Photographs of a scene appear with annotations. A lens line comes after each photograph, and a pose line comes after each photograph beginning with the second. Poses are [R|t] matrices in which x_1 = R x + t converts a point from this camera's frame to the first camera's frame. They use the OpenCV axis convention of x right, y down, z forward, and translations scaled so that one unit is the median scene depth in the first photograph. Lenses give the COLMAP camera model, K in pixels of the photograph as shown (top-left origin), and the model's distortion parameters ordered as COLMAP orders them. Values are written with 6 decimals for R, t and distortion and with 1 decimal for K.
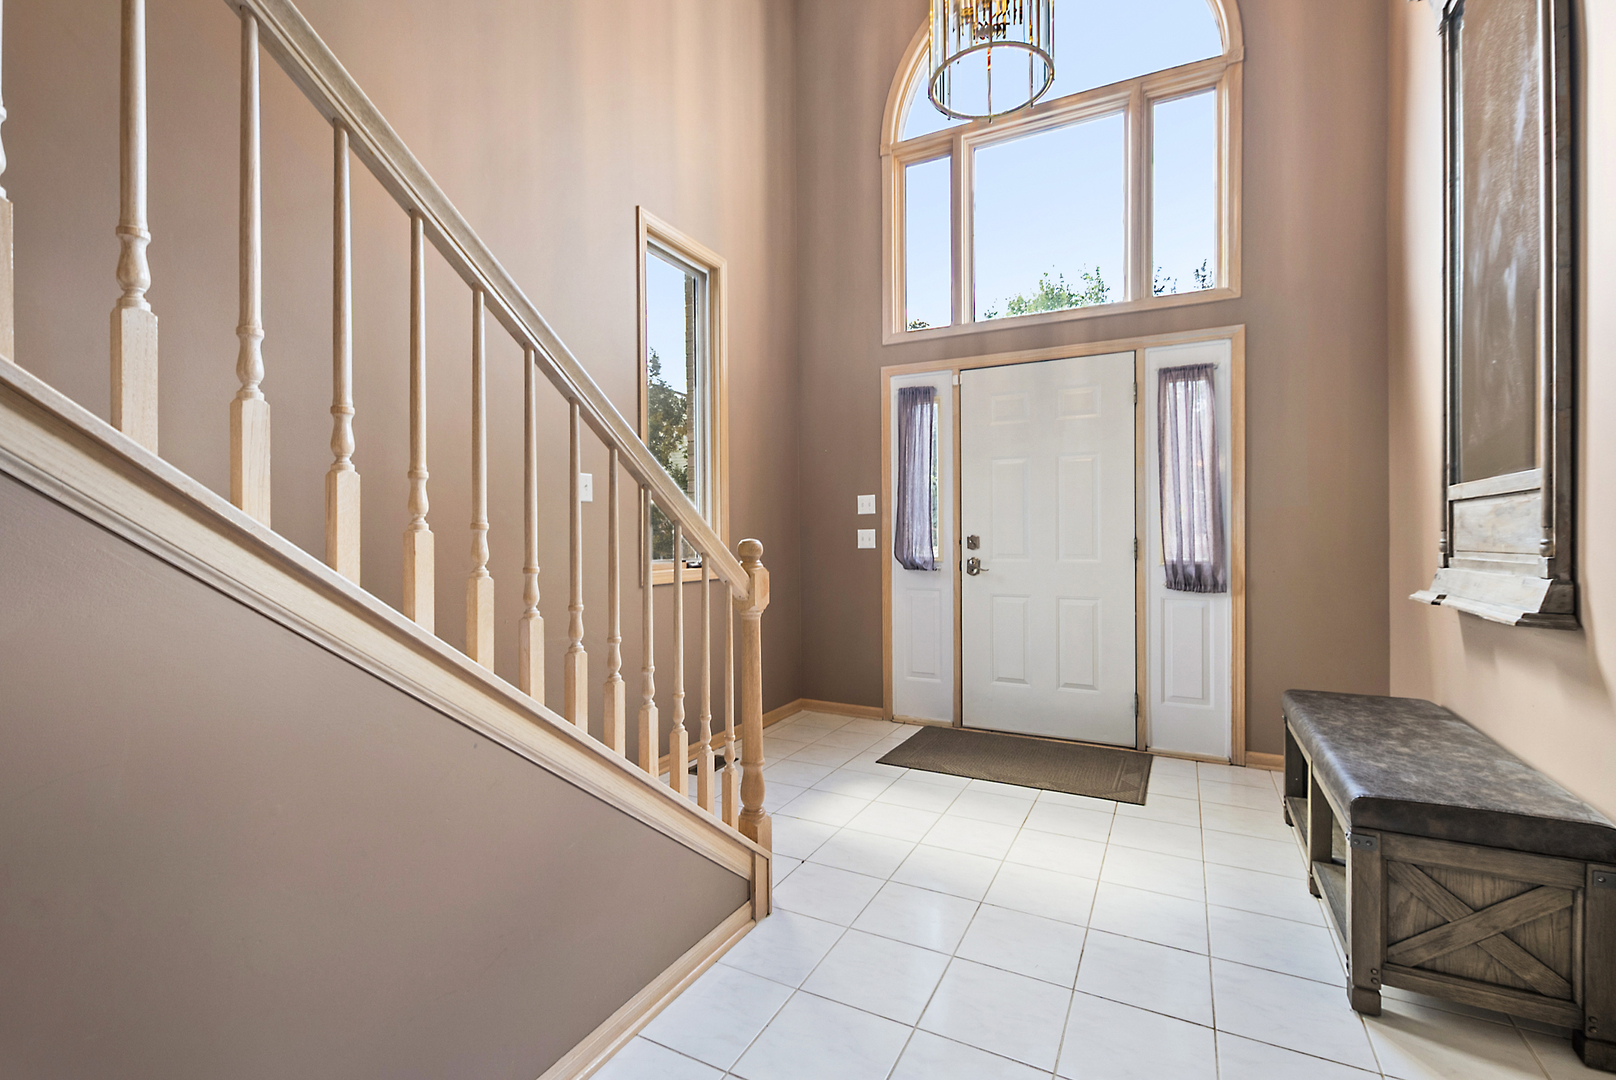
lens RADIAL K [[715.6, 0, 805.1], [0, 715.6, 535.0], [0, 0, 1]] dist [0.009952, -0.001879]
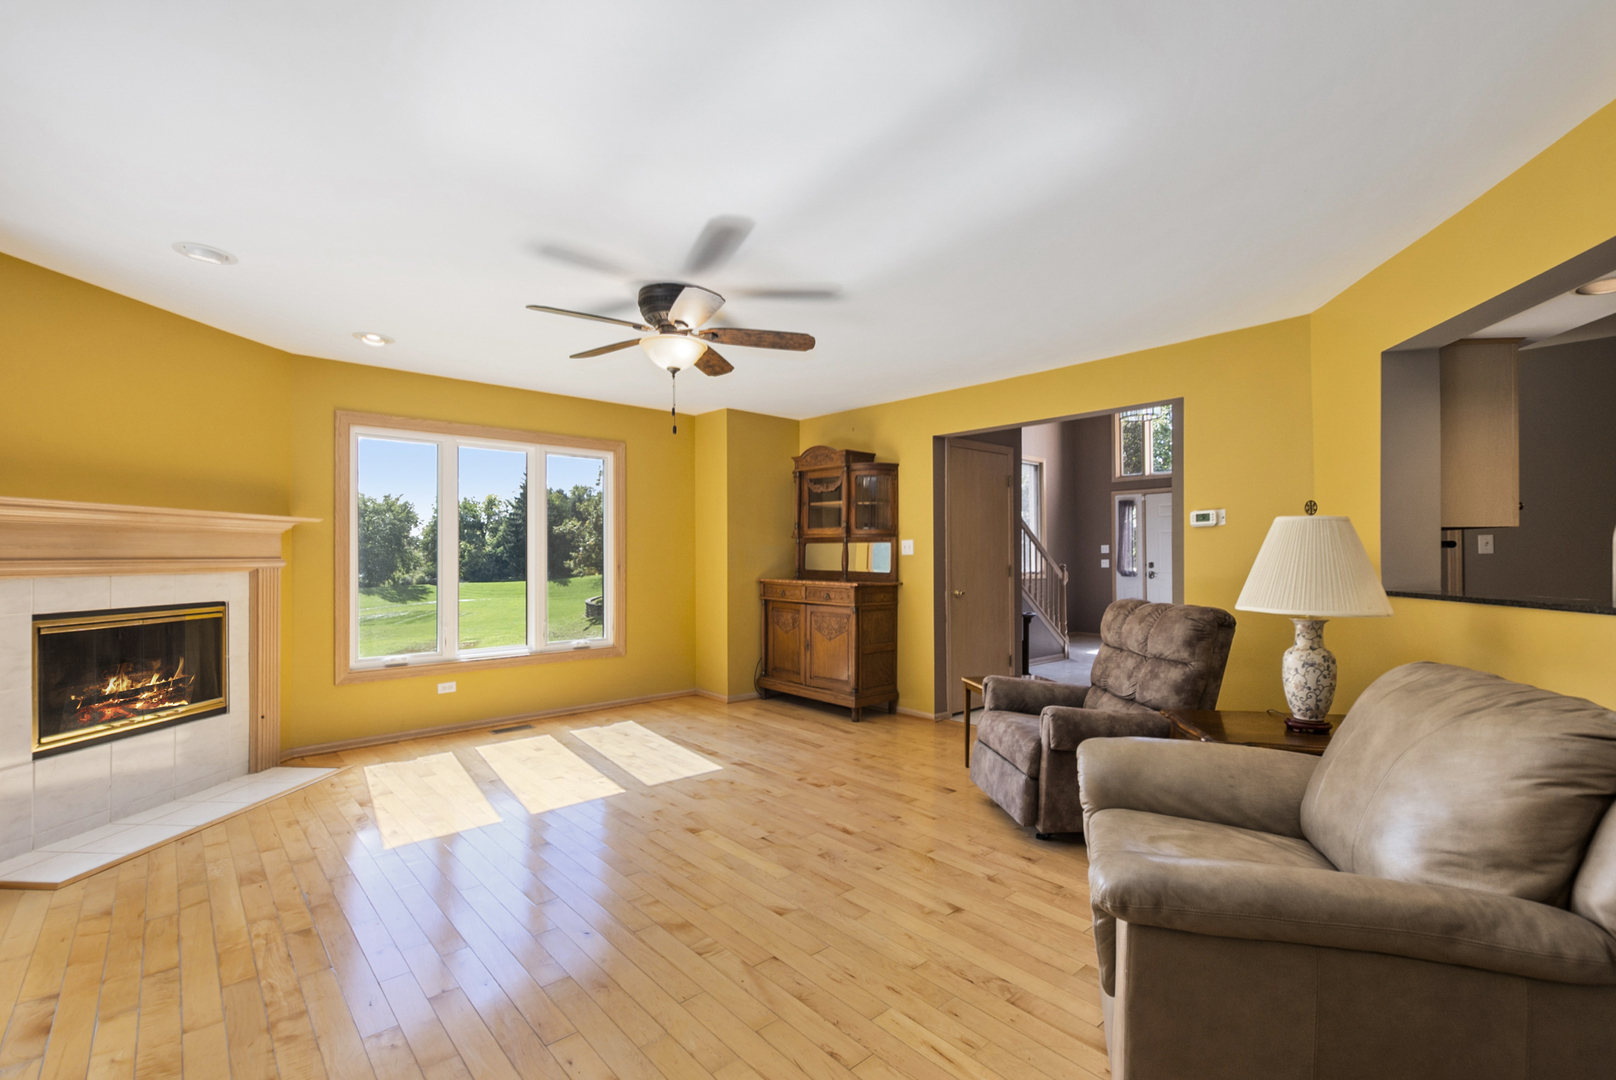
lens RADIAL K [[715.6, 0, 815.1], [0, 715.6, 556.9], [0, 0, 1]] dist [0.009952, -0.001879]
pose [[0.941862, -0.004180, -0.335975, -0.021783], [0.003035, 0.999988, -0.003932, -0.010333], [0.335987, 0.002683, 0.941863, -1.649205]]
